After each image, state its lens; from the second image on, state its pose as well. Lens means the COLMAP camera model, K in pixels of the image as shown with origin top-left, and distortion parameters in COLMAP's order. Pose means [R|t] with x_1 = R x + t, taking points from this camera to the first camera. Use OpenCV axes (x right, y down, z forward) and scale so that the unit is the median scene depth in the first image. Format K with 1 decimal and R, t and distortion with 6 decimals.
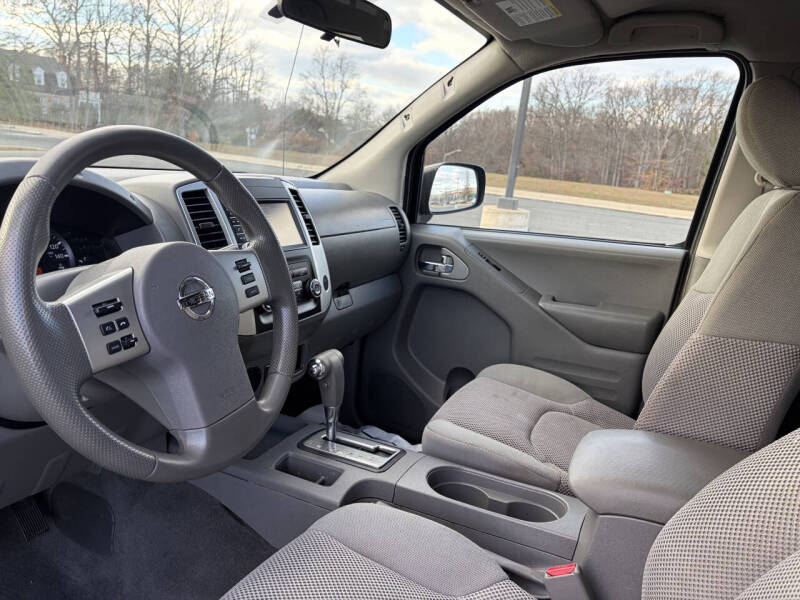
lens RADIAL K [[607.8, 0, 399.4], [0, 607.8, 304.5], [0, 0, 1]] dist [0.051501, -0.055380]
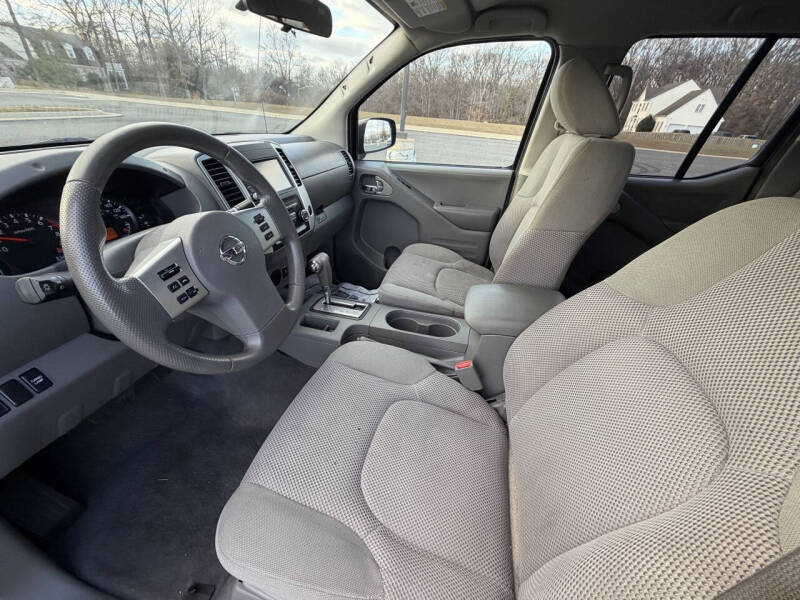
lens RADIAL K [[317.8, 0, 400.0], [0, 317.8, 298.6], [0, 0, 1]] dist [0.002377, -0.000297]
pose [[0.983460, -0.119671, 0.135963, -0.027595], [0.071921, 0.946943, 0.313250, -0.056440], [-0.166236, -0.298291, 0.939887, 0.091361]]
